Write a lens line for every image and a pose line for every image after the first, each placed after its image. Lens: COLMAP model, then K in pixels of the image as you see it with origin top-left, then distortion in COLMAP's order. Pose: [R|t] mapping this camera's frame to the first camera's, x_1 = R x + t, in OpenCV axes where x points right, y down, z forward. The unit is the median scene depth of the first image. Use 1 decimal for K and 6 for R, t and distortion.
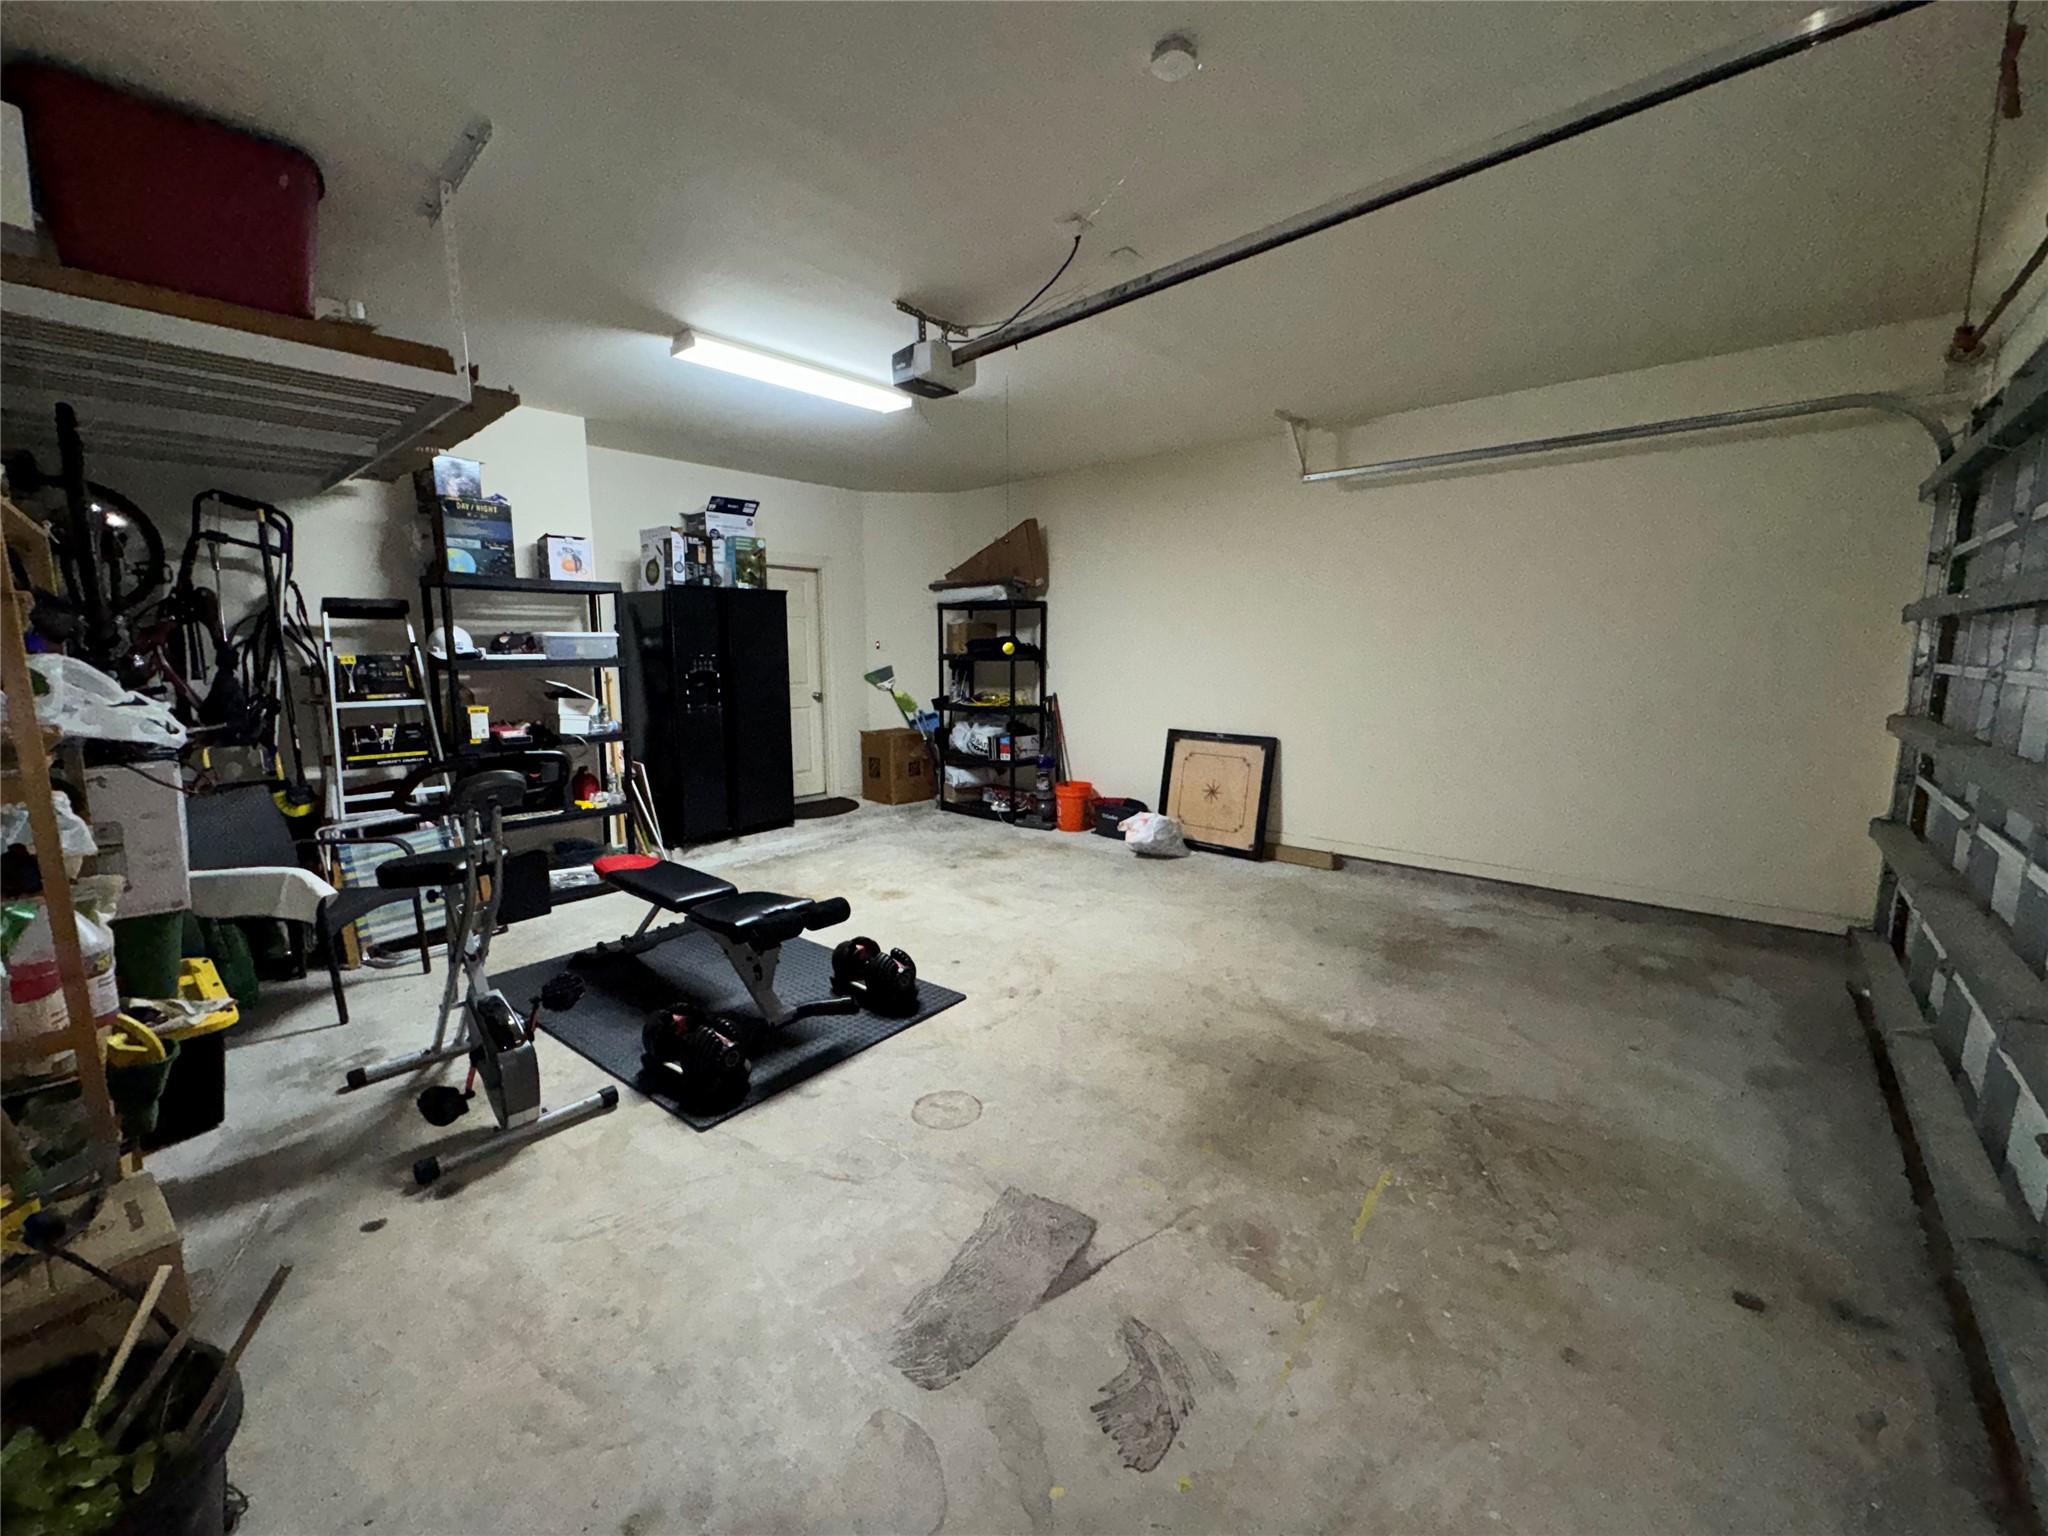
lens RADIAL K [[822.9, 0, 1026.7], [0, 822.9, 760.6], [0, 0, 1]] dist [-0.002043, -0.000550]
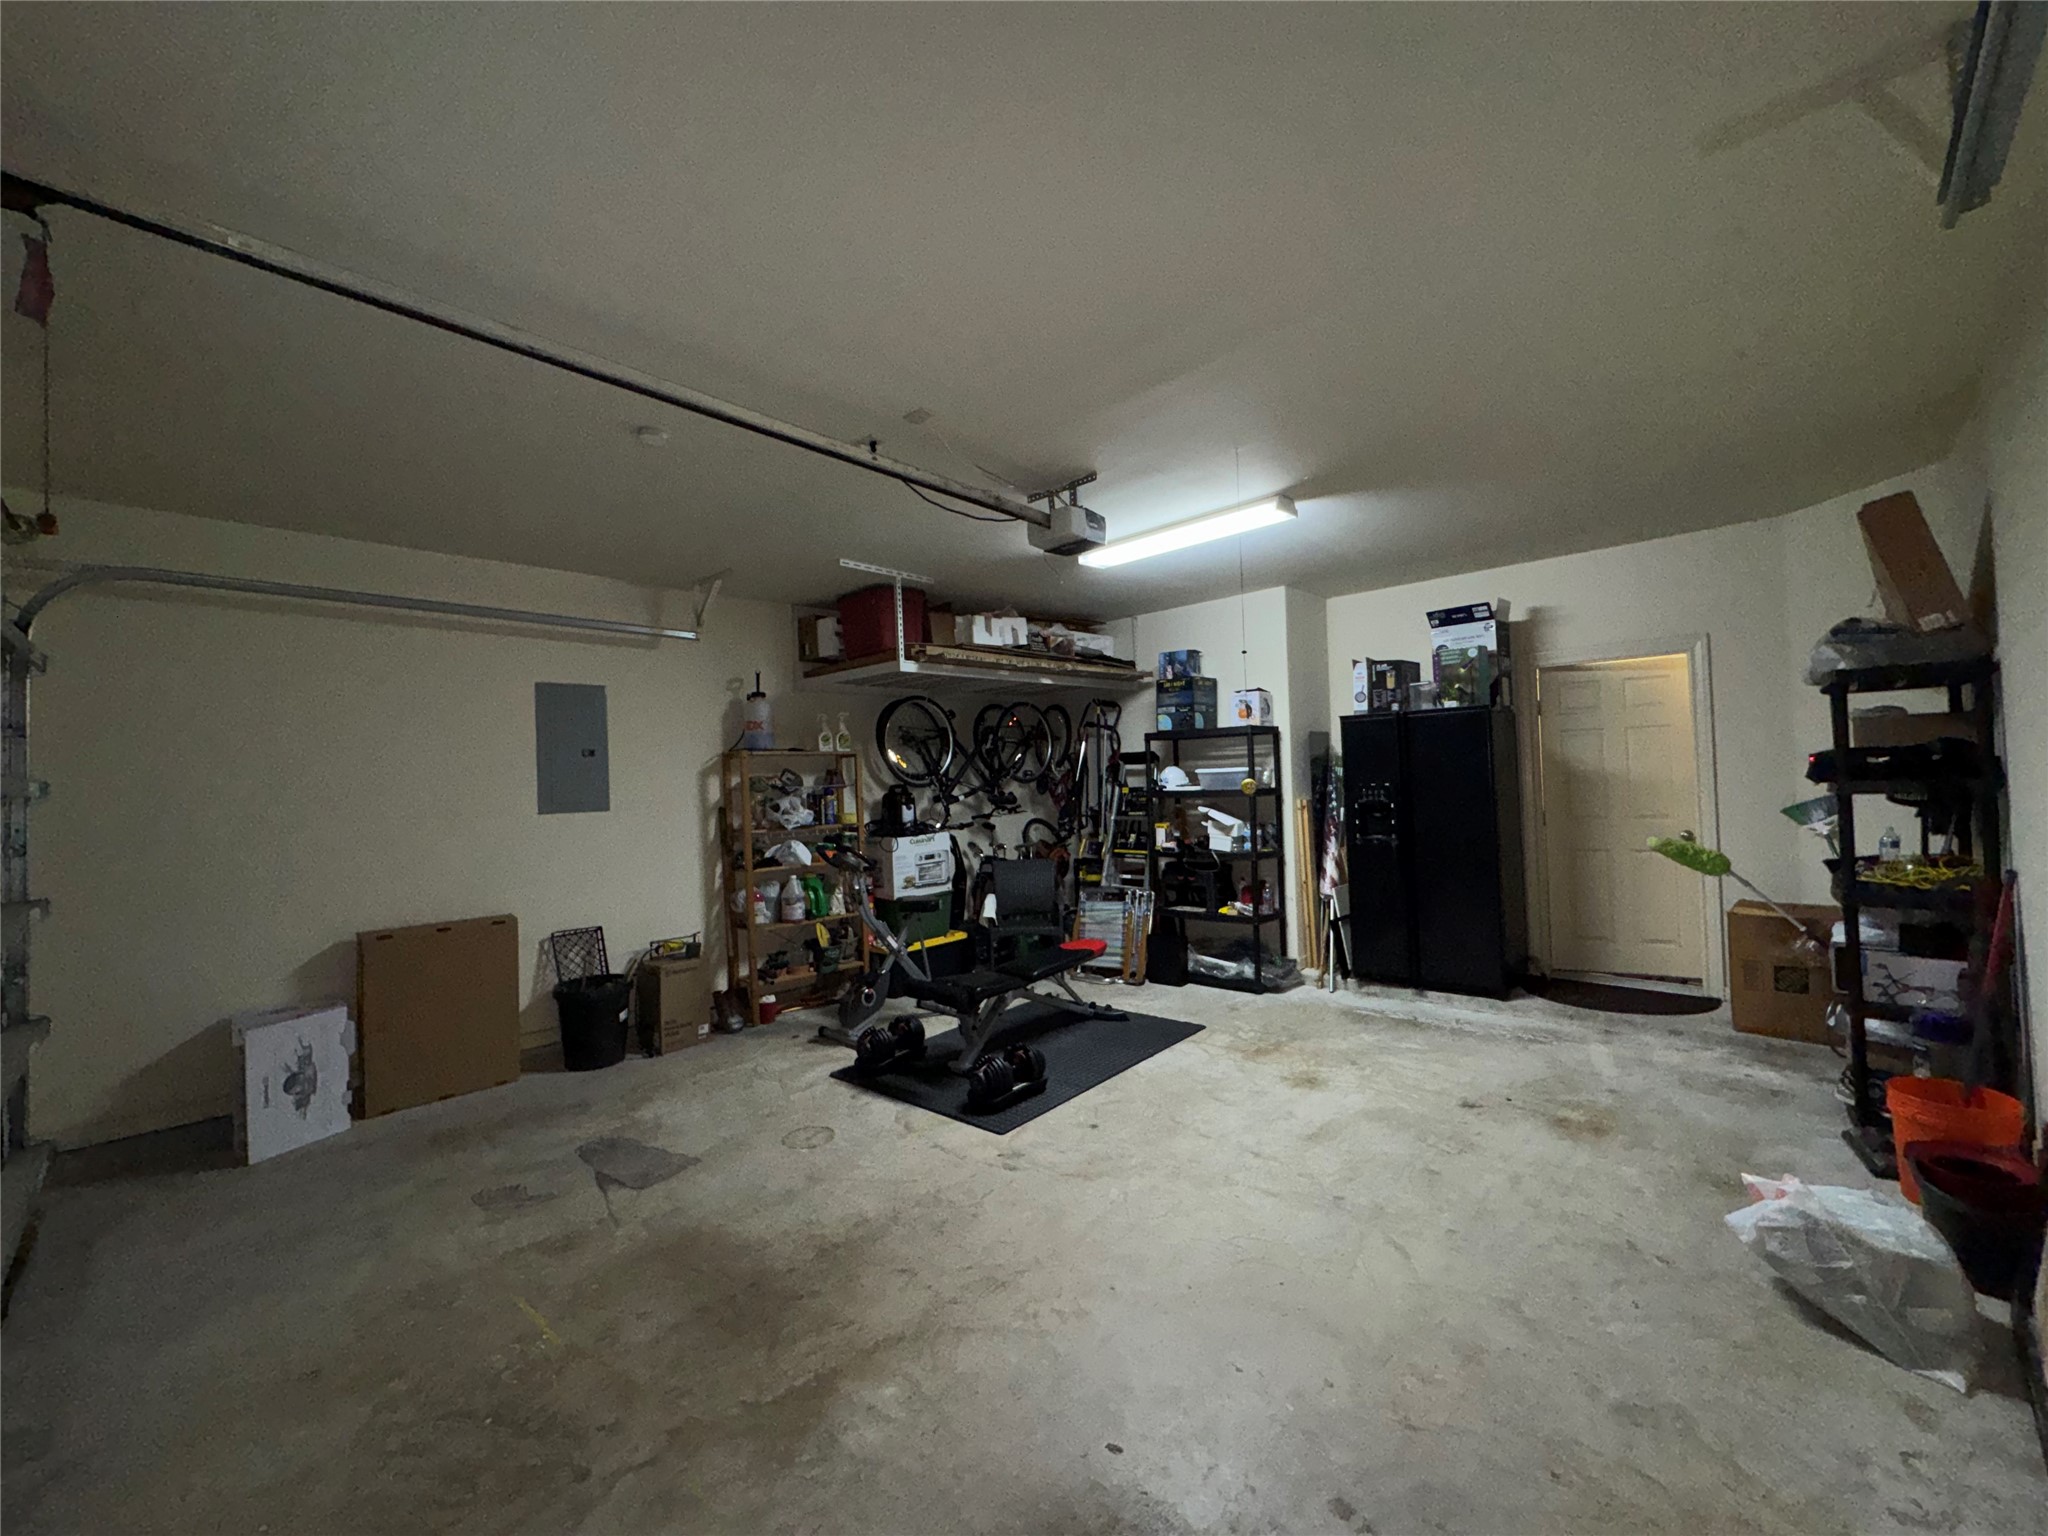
lens RADIAL K [[822.9, 0, 1028.0], [0, 822.9, 771.0], [0, 0, 1]] dist [-0.002043, -0.000550]
pose [[-0.051549, -0.007734, -0.998641, 0.773575], [-0.104383, 0.994534, -0.002314, -0.130873], [0.993200, 0.104122, -0.052075, 0.851991]]
